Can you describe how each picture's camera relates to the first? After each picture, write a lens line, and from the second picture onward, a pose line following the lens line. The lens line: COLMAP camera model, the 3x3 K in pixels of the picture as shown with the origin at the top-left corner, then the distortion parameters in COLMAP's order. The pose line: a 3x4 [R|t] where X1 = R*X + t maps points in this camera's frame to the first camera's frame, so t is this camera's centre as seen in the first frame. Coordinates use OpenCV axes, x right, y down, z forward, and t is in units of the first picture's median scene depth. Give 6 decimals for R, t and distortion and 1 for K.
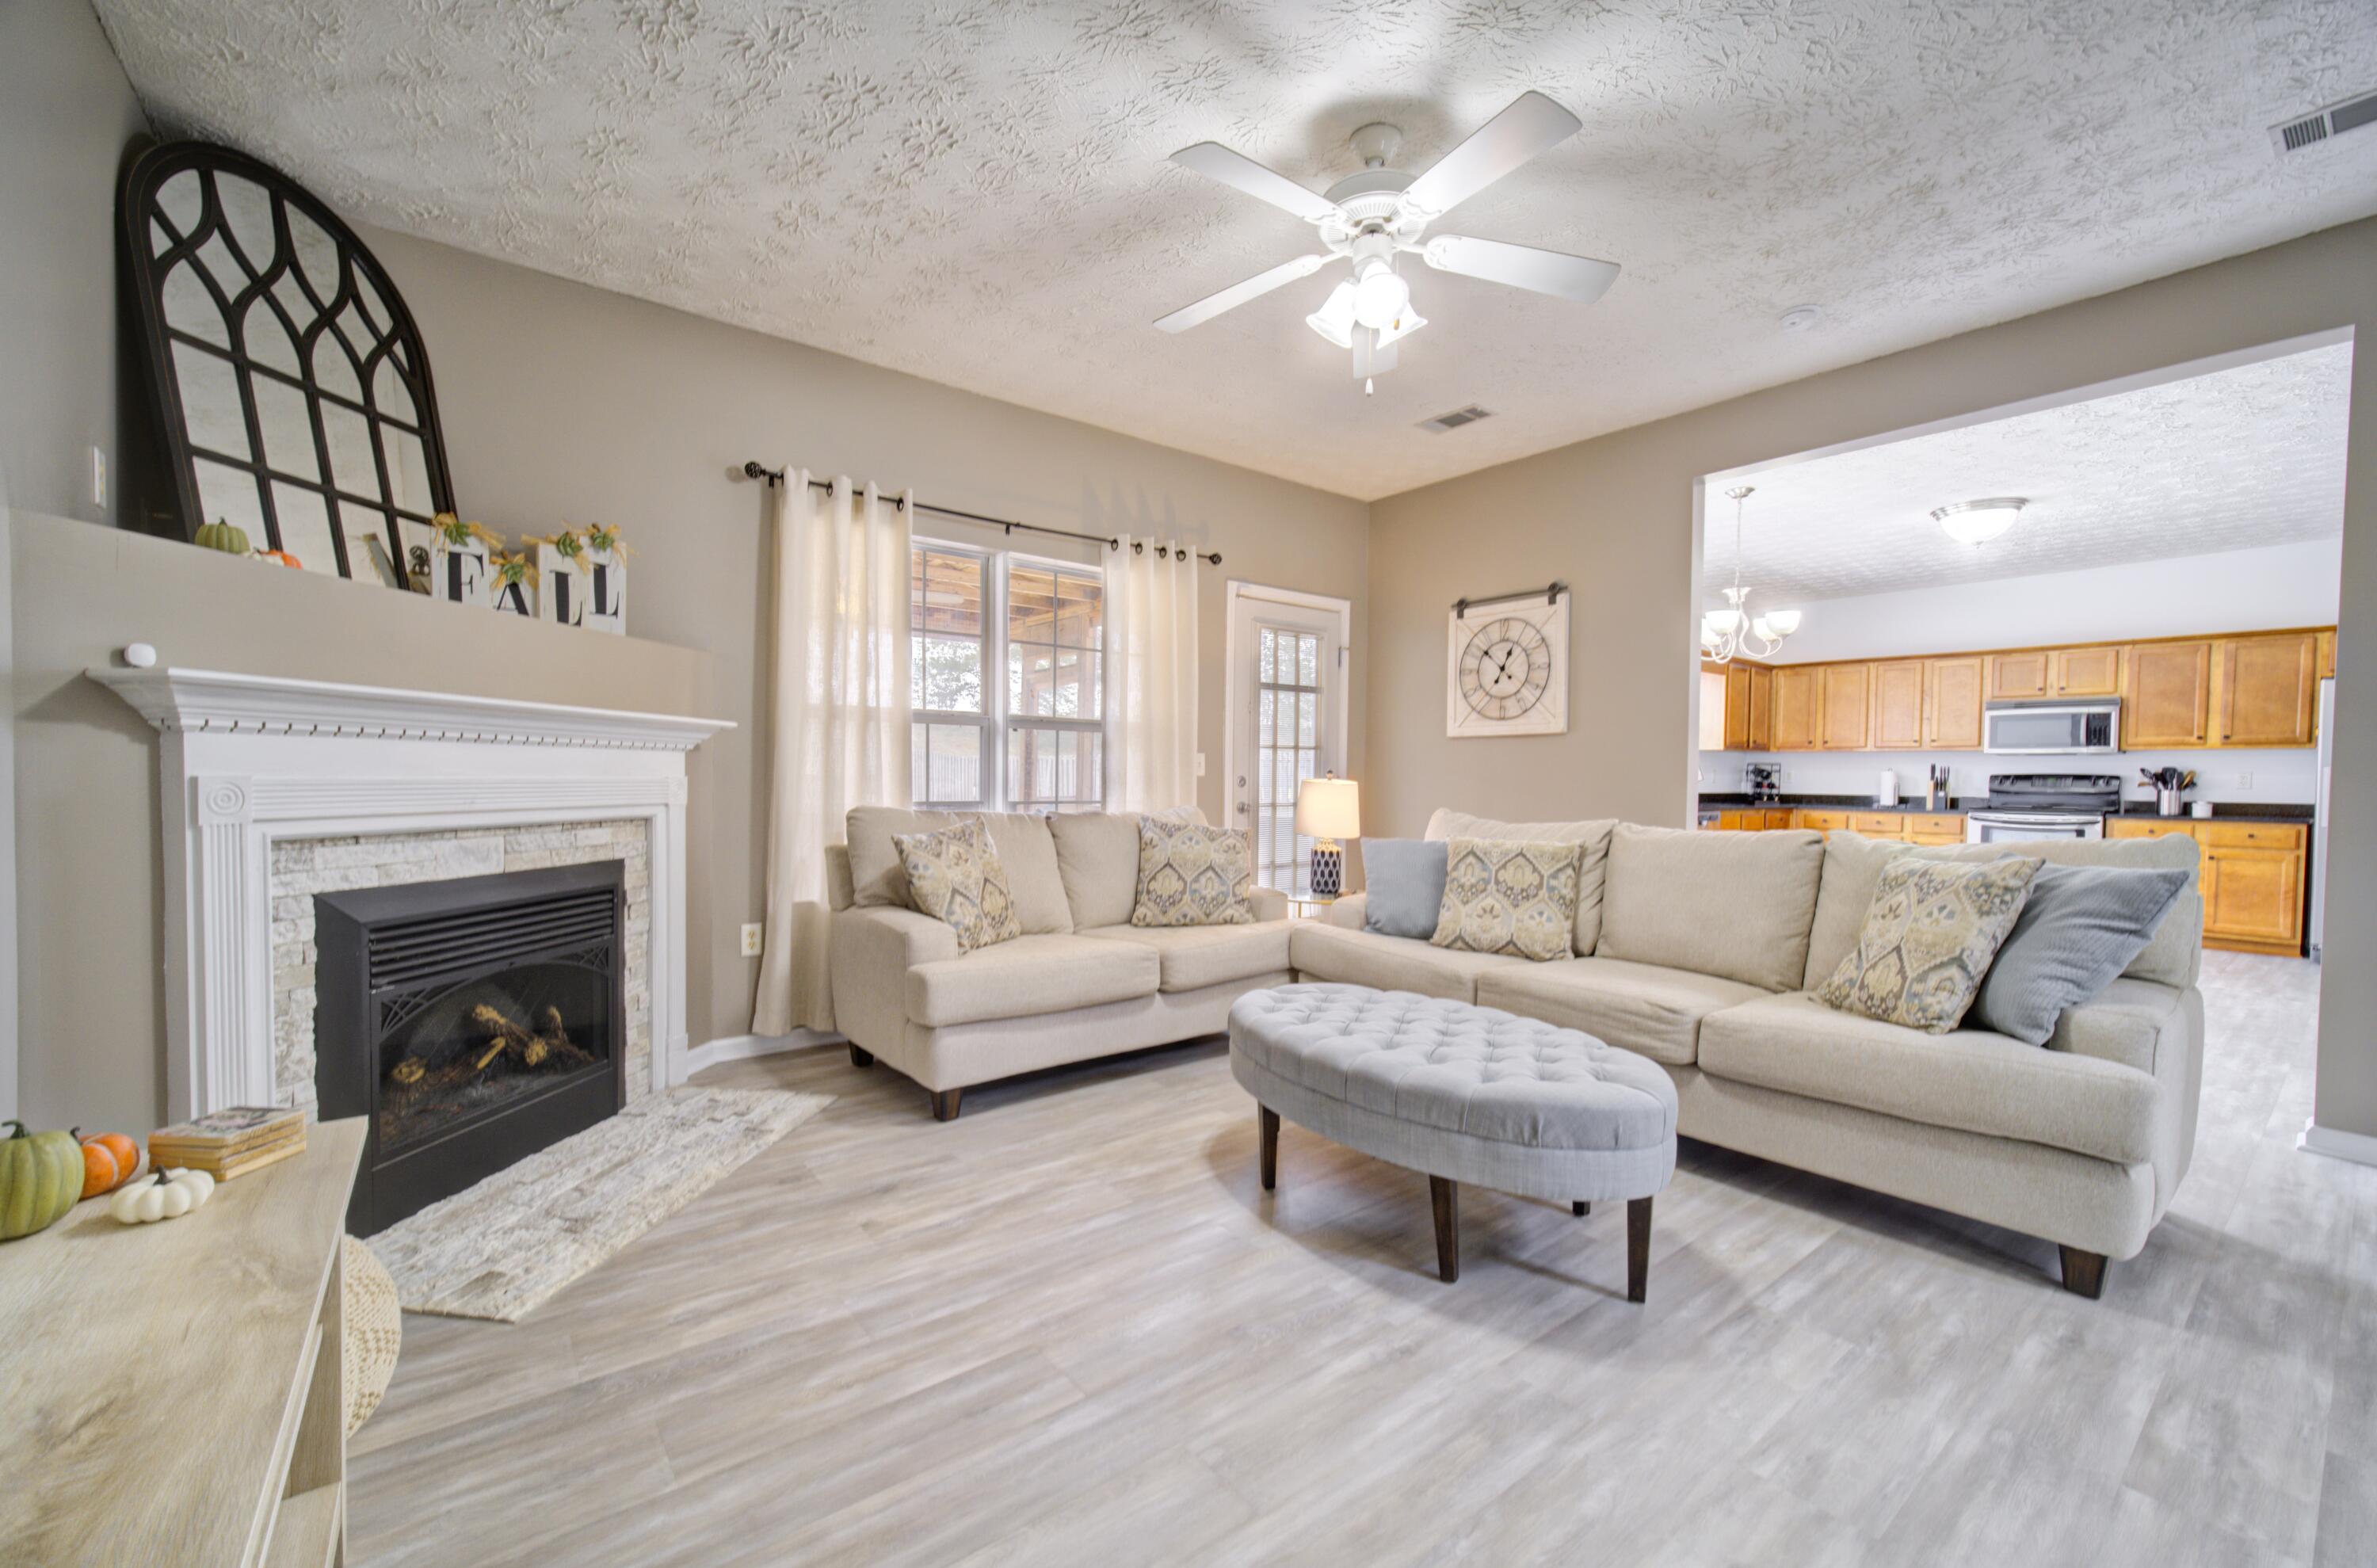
lens RADIAL K [[942.2, 0, 1193.7], [0, 942.2, 803.3], [0, 0, 1]] dist [-0.000501, -0.000068]
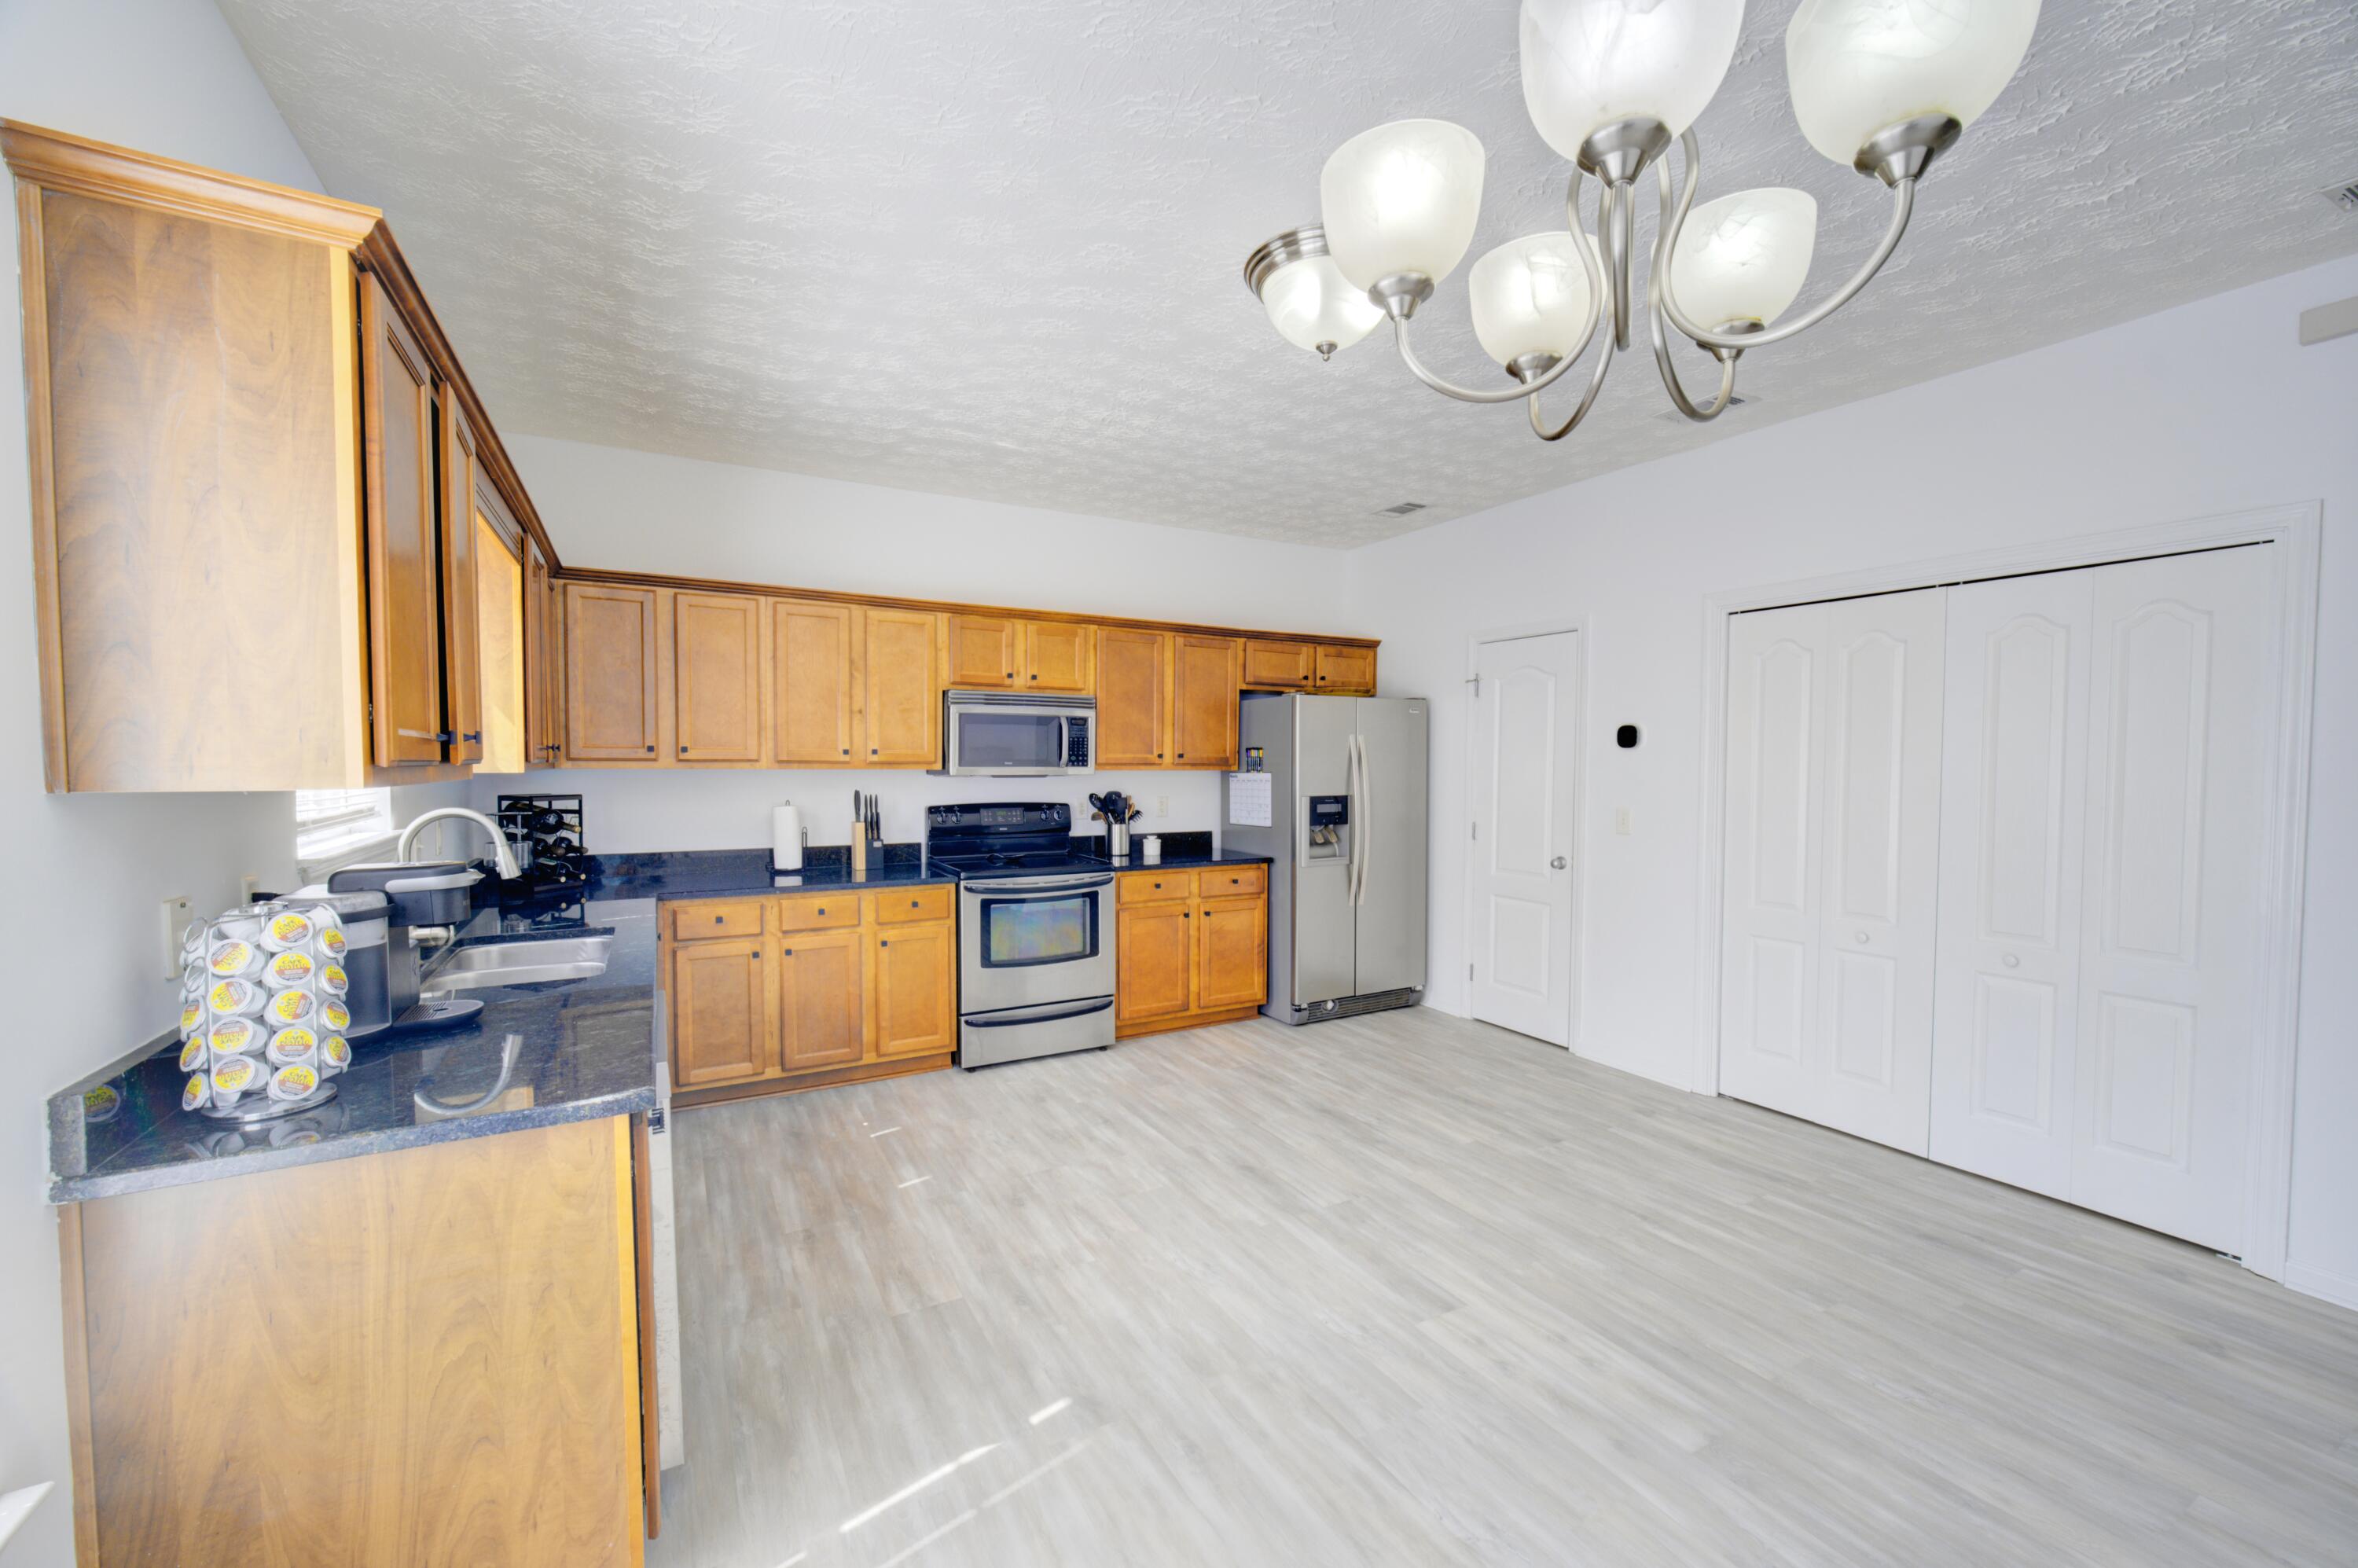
lens RADIAL K [[927.4, 0, 1174.1], [0, 927.4, 791.5], [0, 0, 1]] dist [-0.000631, -0.000312]
pose [[0.162189, -0.045529, 0.985709, 0.274484], [0.025913, 0.998787, 0.041870, -0.062241], [-0.986419, 0.018752, 0.163172, 0.748373]]
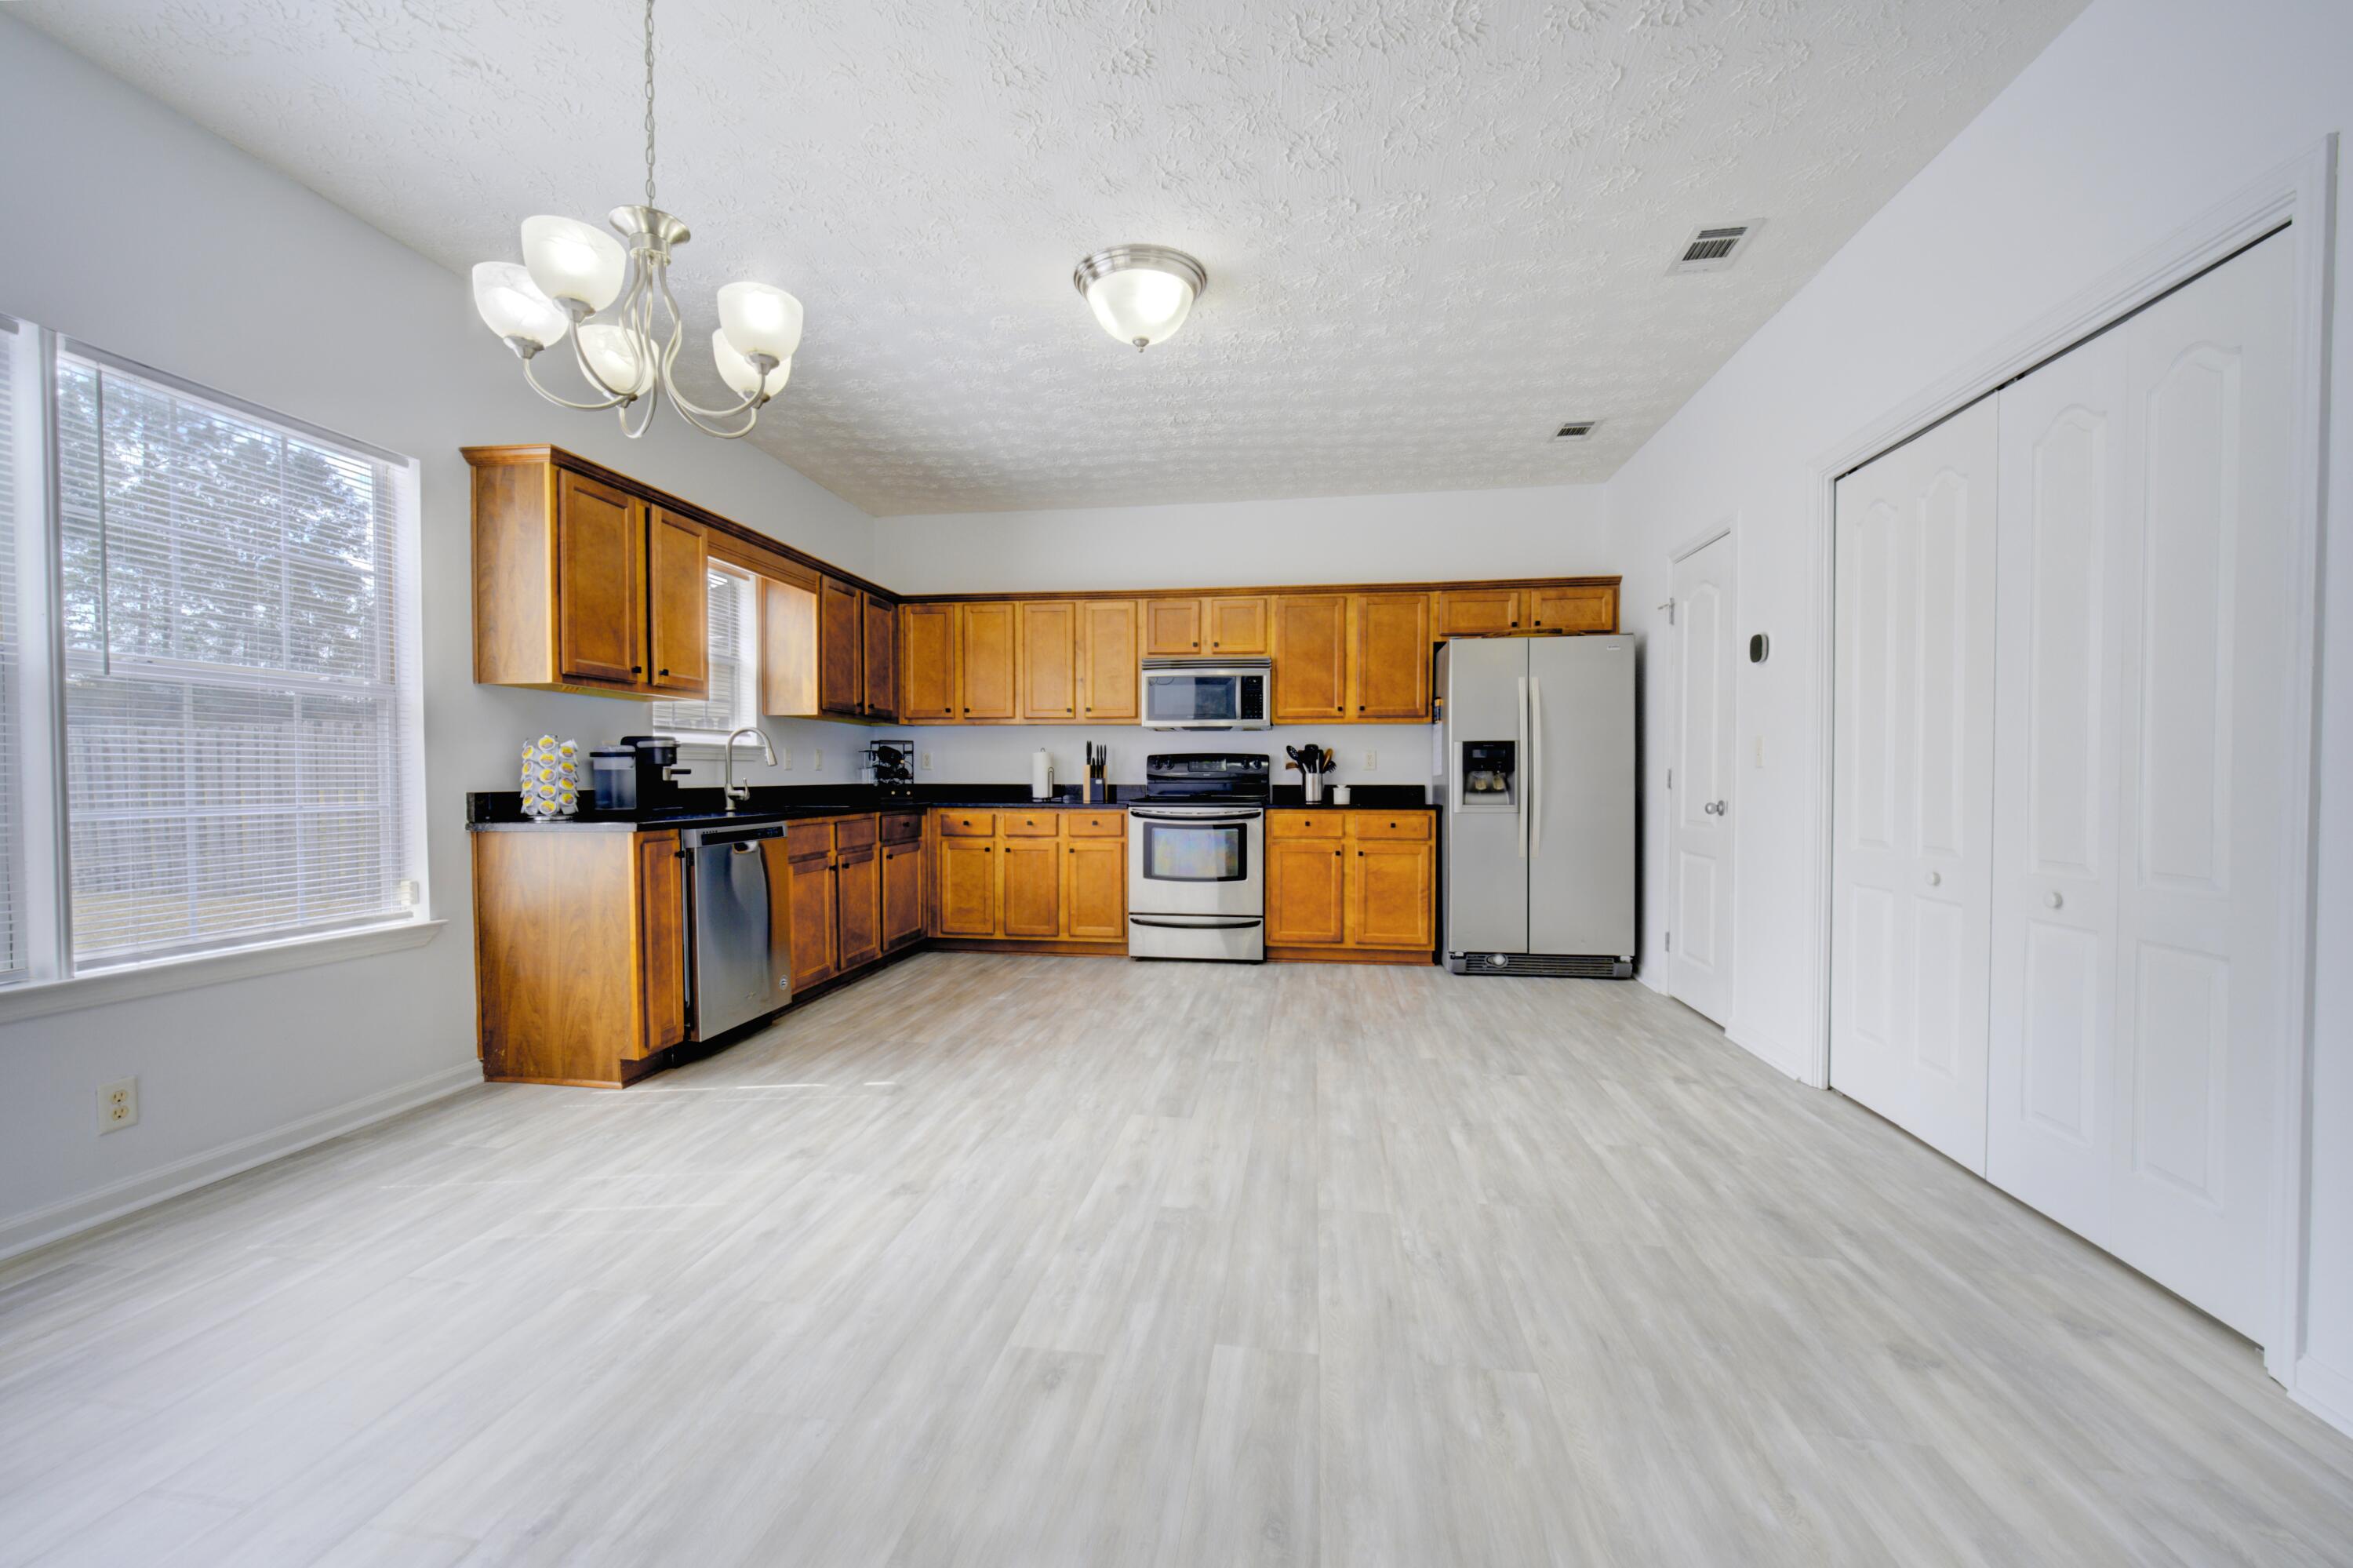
lens RADIAL K [[940.2, 0, 1167.1], [0, 940.2, 792.8], [0, 0, 1]] dist [-0.000614, -0.000330]
pose [[0.733190, -0.024429, 0.679585, 0.335136], [0.027977, 0.999592, 0.005749, -0.003844], [-0.679448, 0.014798, 0.733575, 0.427196]]
